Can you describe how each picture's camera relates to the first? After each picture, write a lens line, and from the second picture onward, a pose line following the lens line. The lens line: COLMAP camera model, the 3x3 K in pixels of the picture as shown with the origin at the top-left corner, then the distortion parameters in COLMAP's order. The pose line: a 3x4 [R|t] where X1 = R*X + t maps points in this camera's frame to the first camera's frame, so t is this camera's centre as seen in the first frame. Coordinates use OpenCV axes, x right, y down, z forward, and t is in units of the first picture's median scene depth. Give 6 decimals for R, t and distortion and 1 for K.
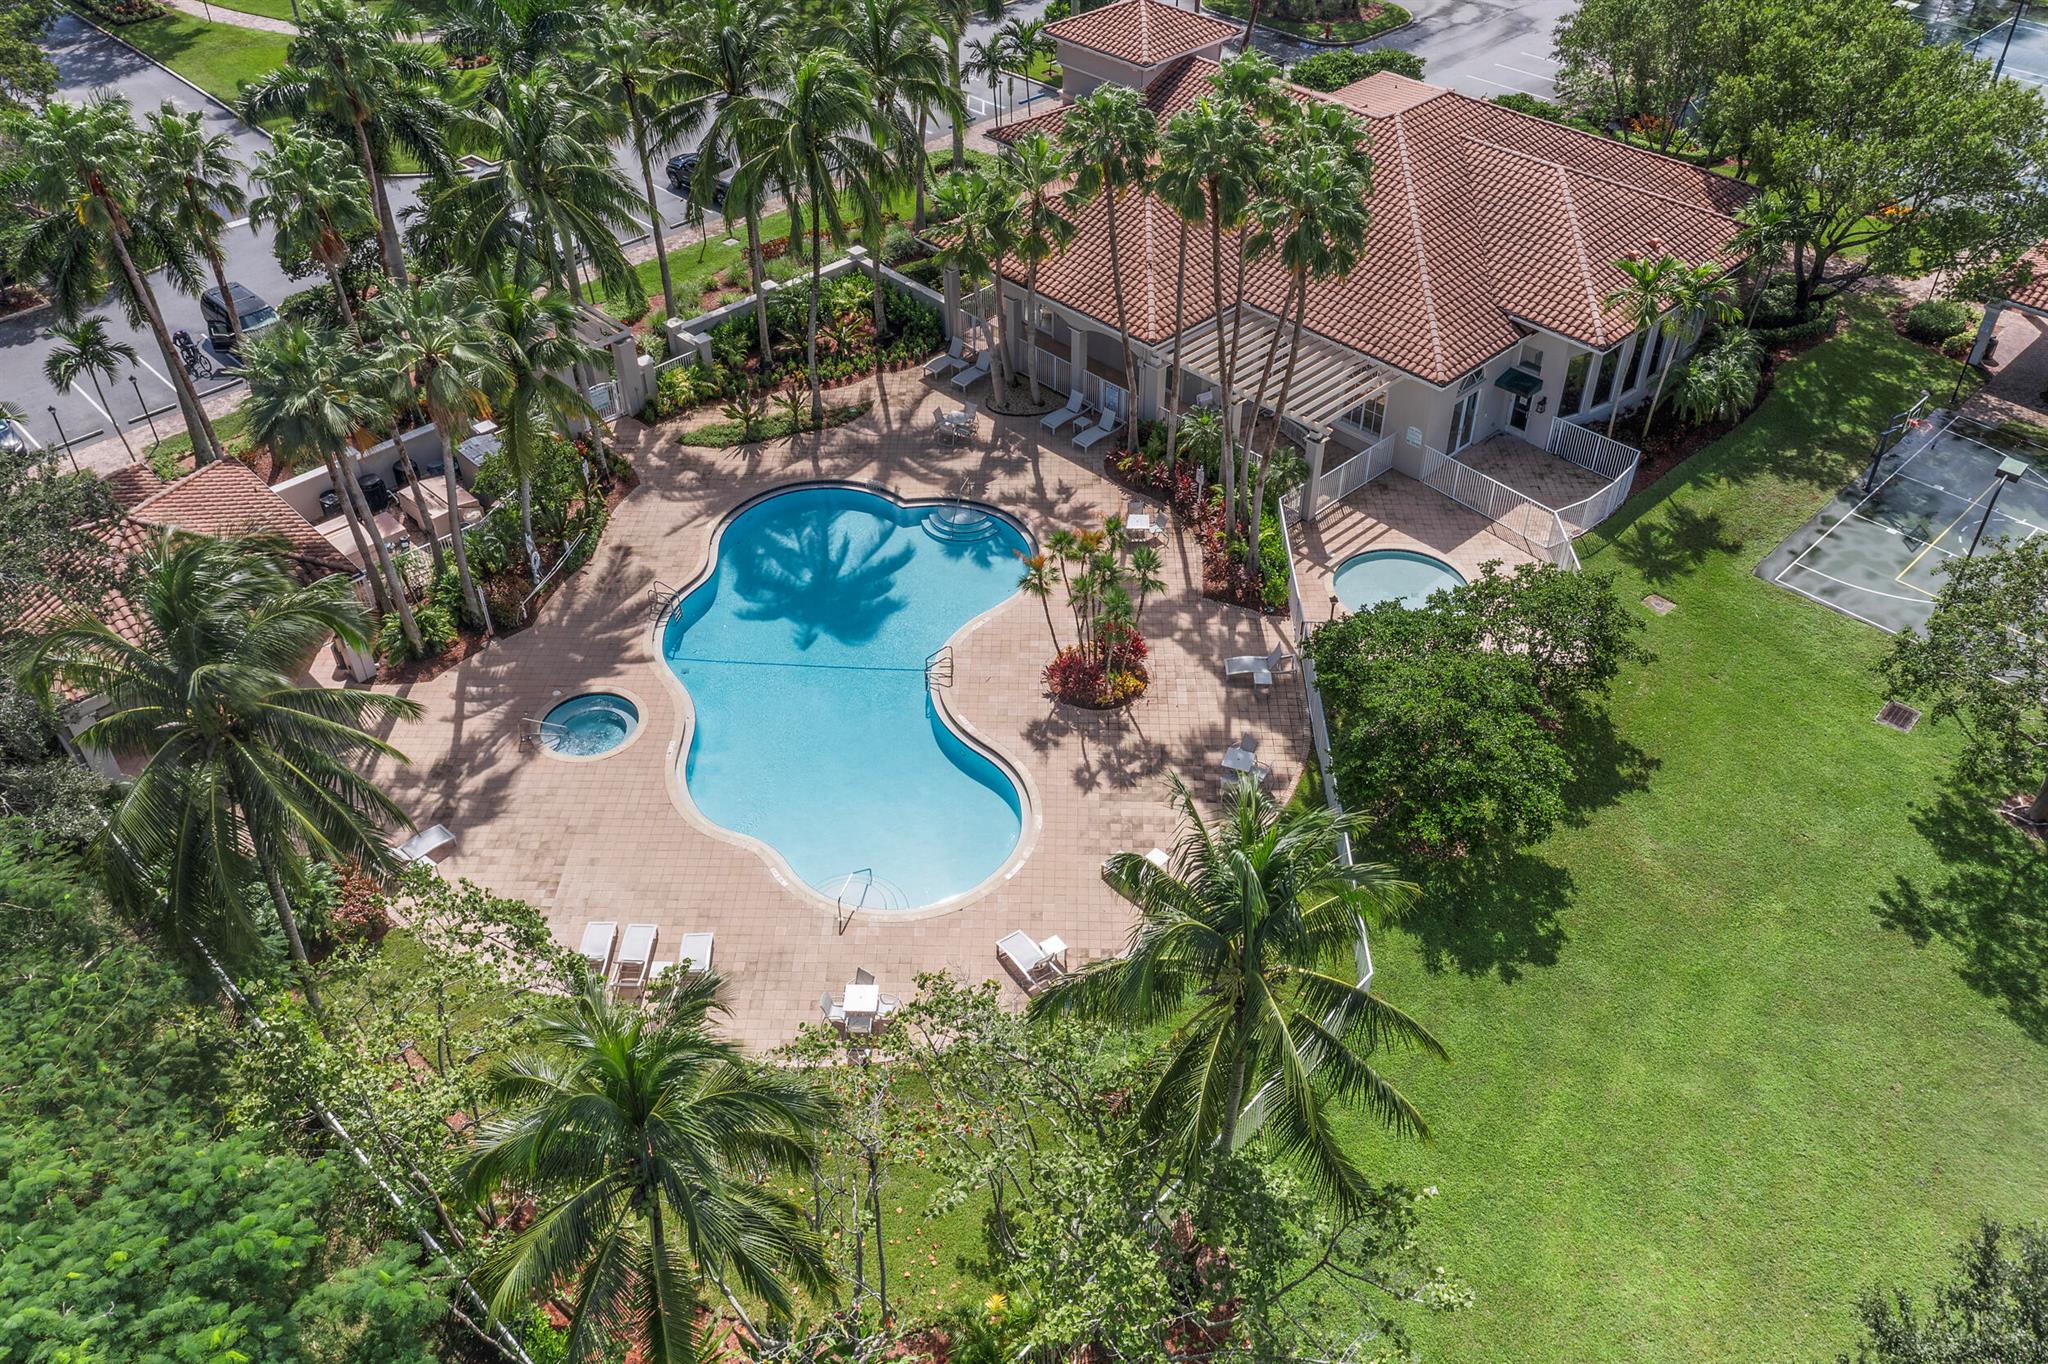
lens RADIAL K [[1606.9, 0, 1019.1], [0, 1606.9, 692.9], [0, 0, 1]] dist [-0.014802, 0.002646]
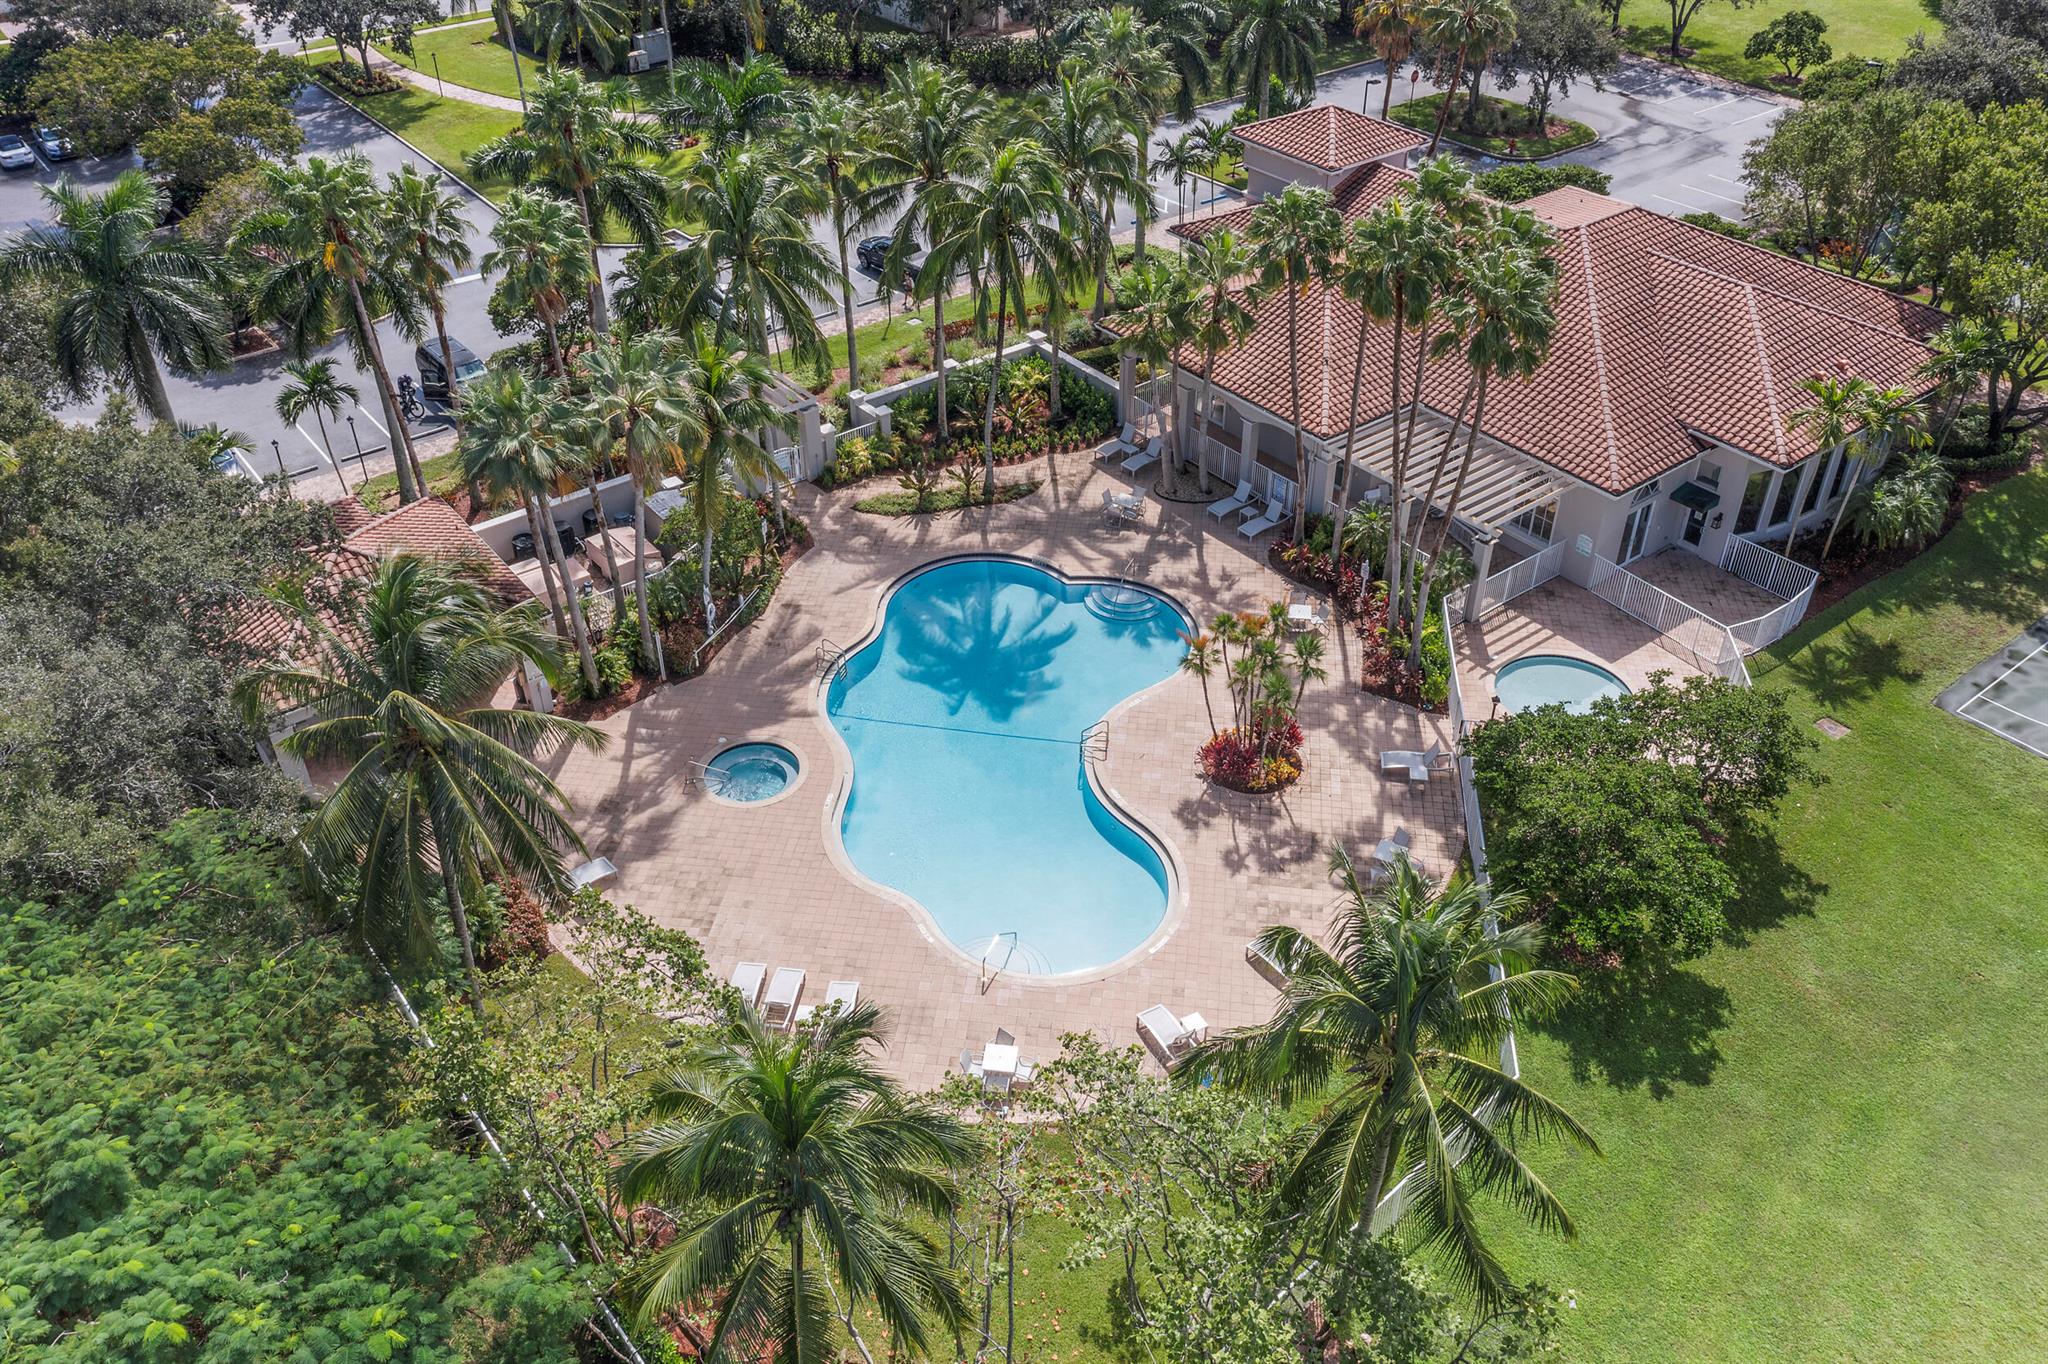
lens RADIAL K [[1606.9, 0, 1024.0], [0, 1606.9, 693.2], [0, 0, 1]] dist [-0.014802, 0.002646]
pose [[0.994304, 0.066450, -0.083334, -0.011501], [-0.071132, 0.995975, -0.054531, 0.012468], [0.079375, 0.060148, 0.995029, -0.012057]]
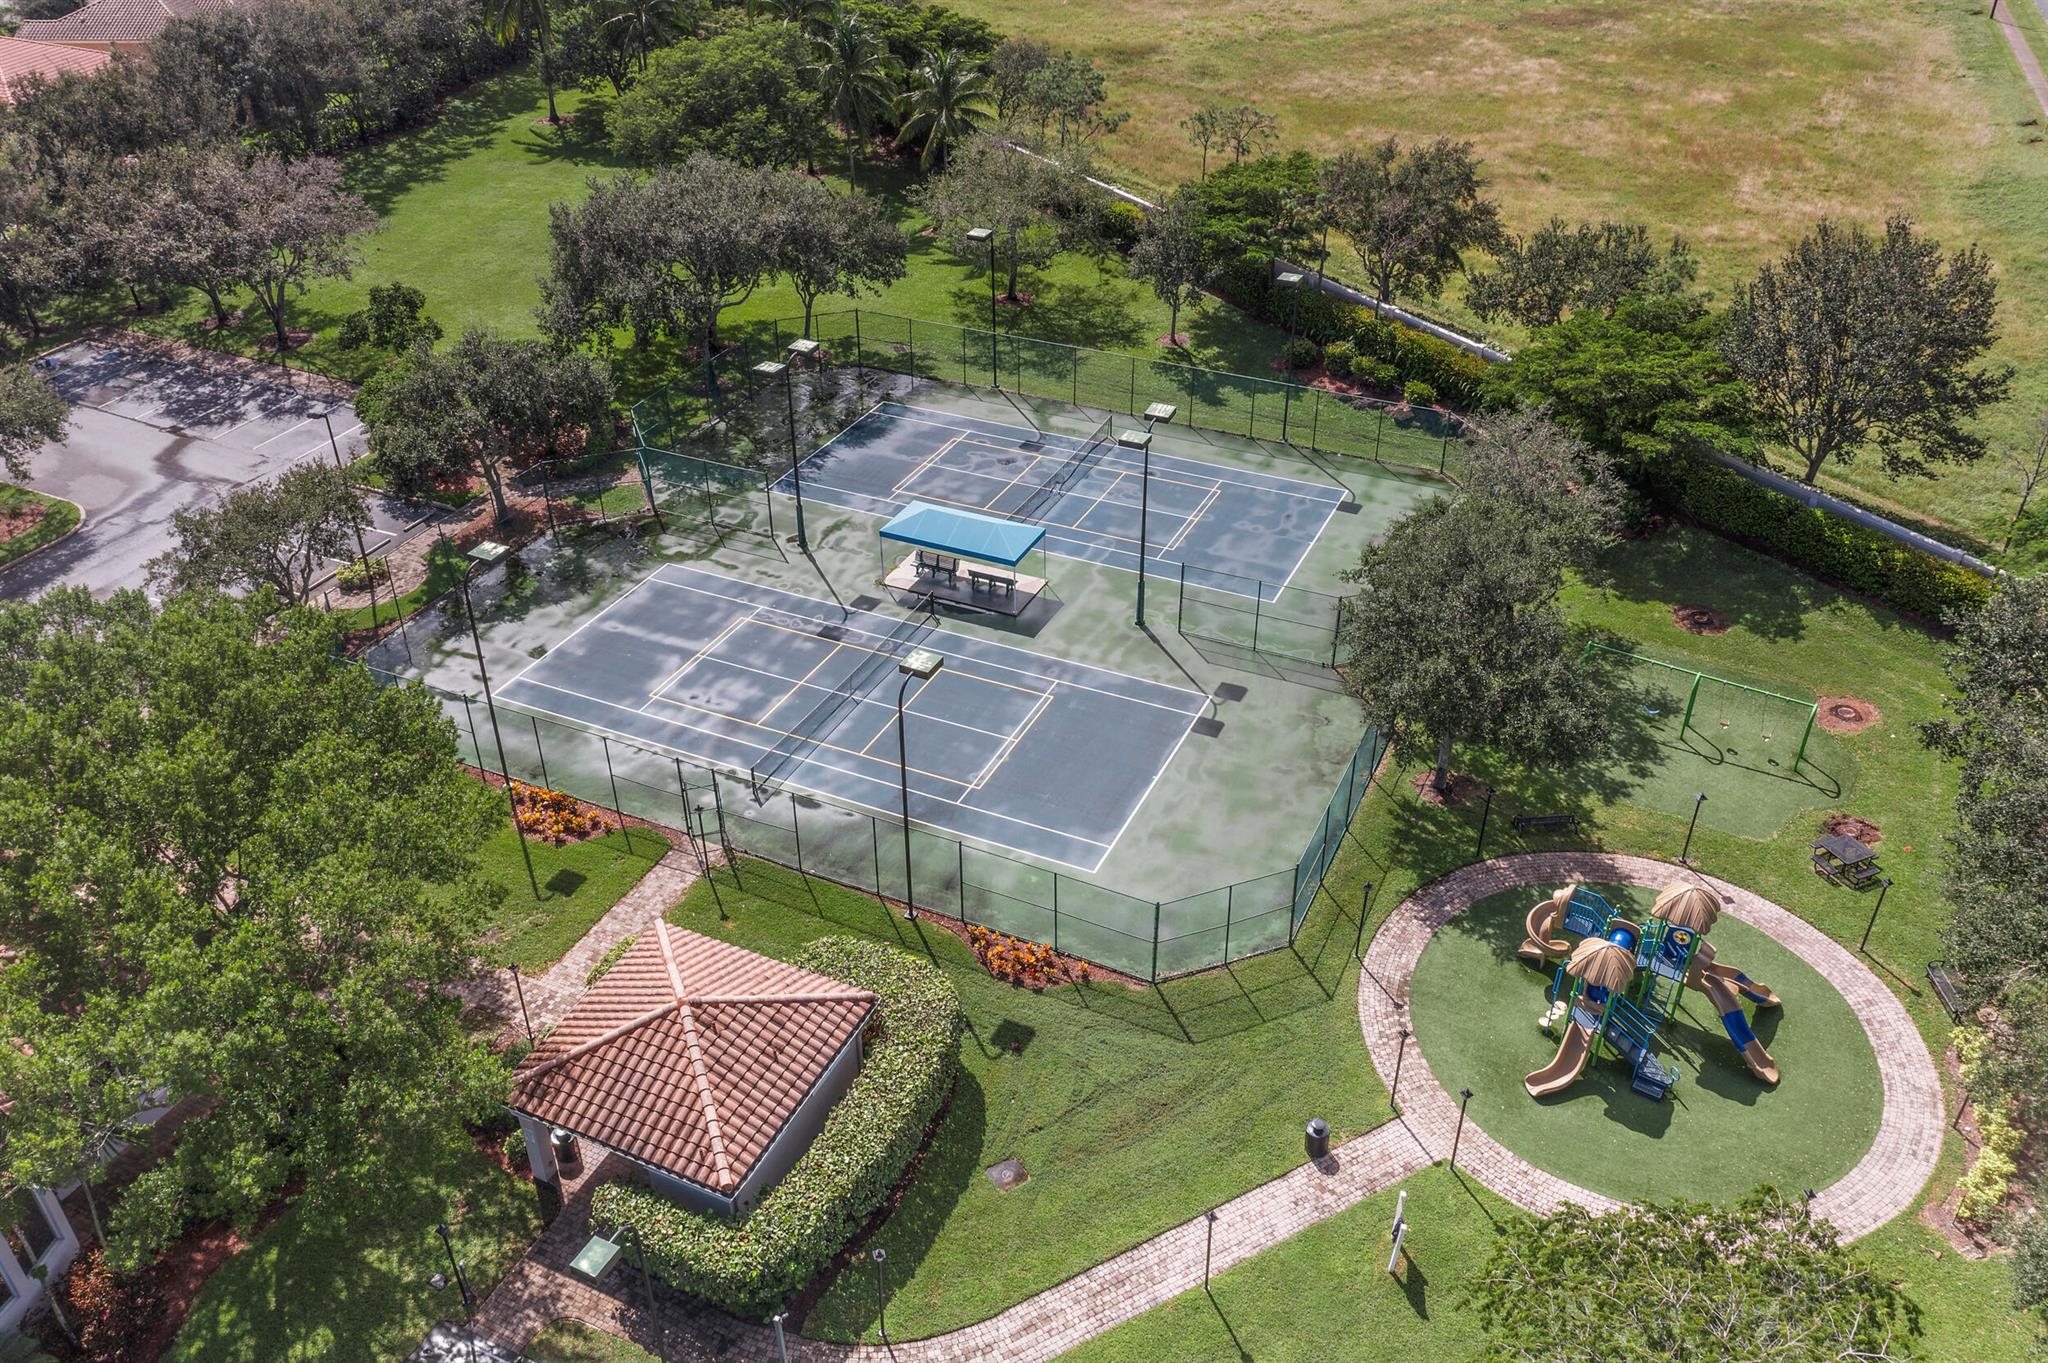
lens RADIAL K [[1611.5, 0, 1029.7], [0, 1611.5, 676.0], [0, 0, 1]] dist [-0.006925, -0.001750]
pose [[0.932568, -0.194997, 0.303797, 0.808819], [0.229543, 0.969827, -0.082130, -0.392865], [-0.278616, 0.146326, 0.949190, 0.412178]]
